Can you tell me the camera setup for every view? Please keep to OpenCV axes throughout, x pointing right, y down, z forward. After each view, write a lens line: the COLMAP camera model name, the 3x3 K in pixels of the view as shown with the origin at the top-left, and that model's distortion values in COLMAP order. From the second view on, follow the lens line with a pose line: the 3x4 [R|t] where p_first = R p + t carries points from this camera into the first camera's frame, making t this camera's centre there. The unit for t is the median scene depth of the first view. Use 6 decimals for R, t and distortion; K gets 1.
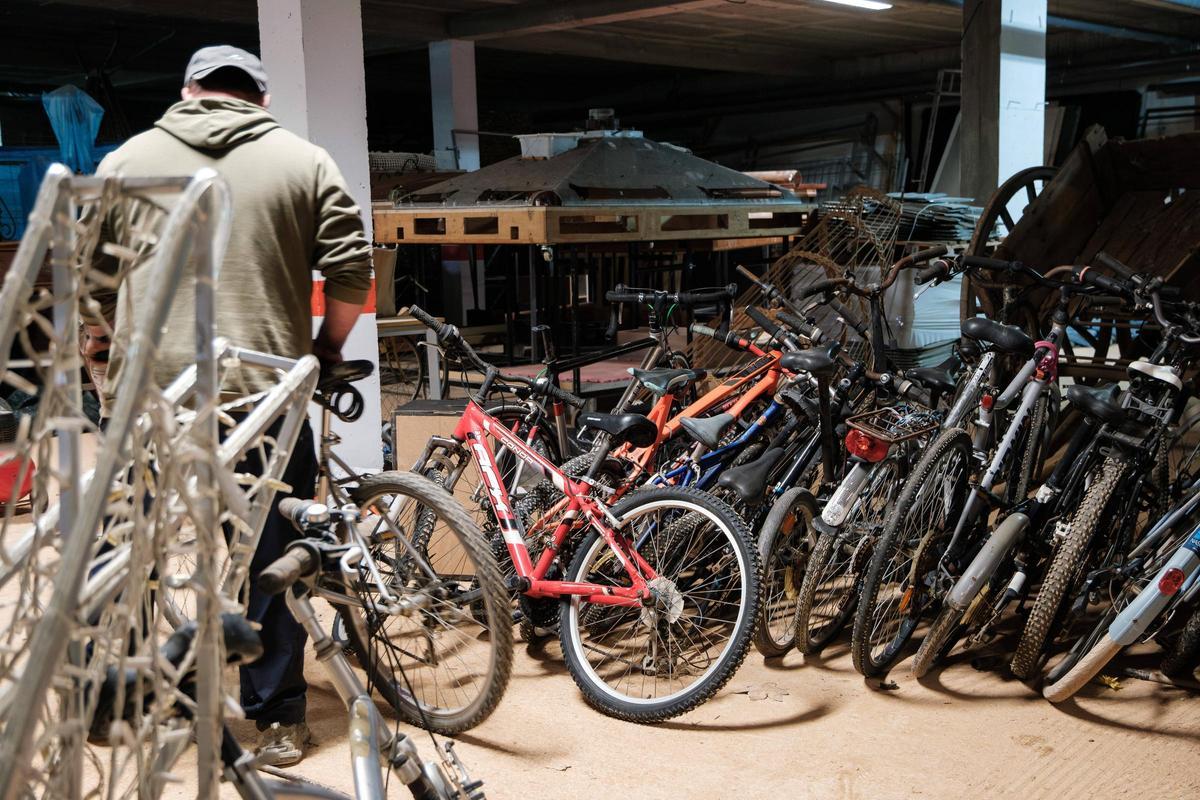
lens RADIAL K [[1479.3, 0, 600.0], [0, 1479.3, 400.0], [0, 0, 1]] dist [0.074073, -0.000384]
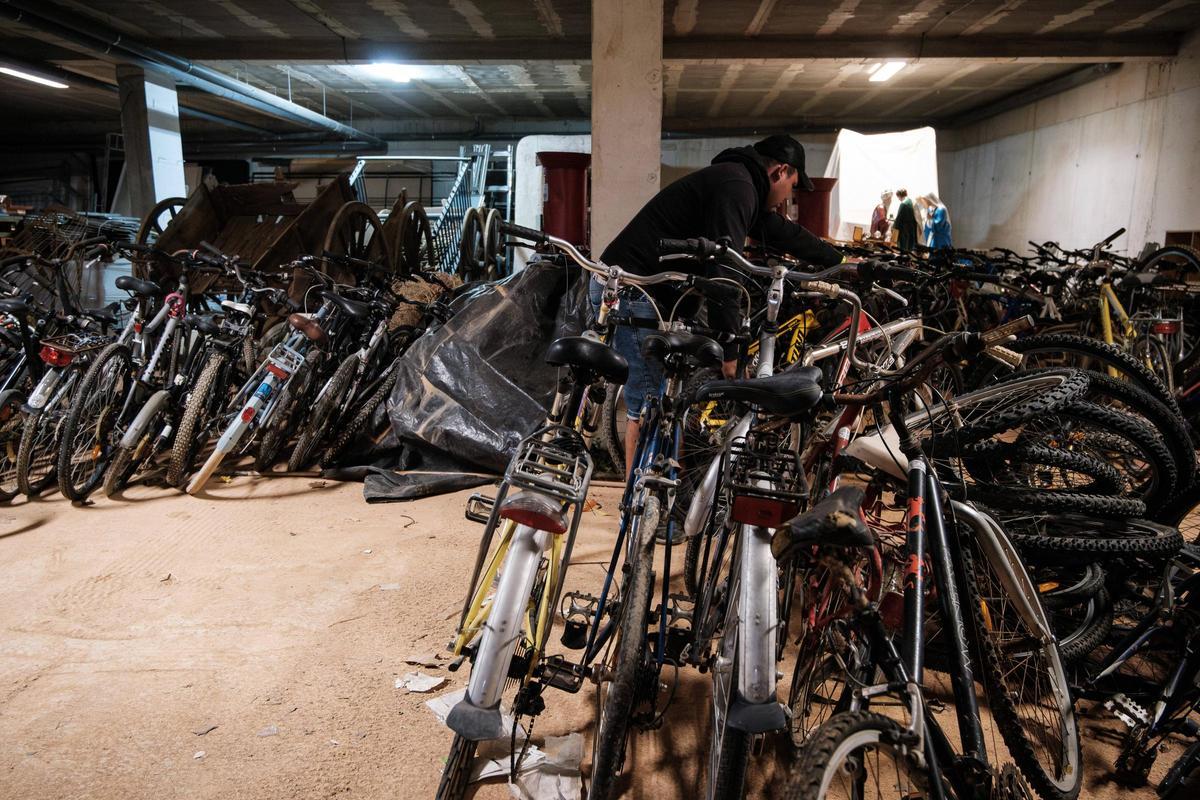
lens RADIAL K [[889.6, 0, 614.7], [0, 889.6, 404.0], [0, 0, 1]] dist [-0.001496, -0.001921]
pose [[0.755492, -0.095476, 0.648163, 0.007890], [0.057426, 0.995167, 0.079656, 0.036426], [-0.652636, -0.022958, 0.757324, -0.108586]]
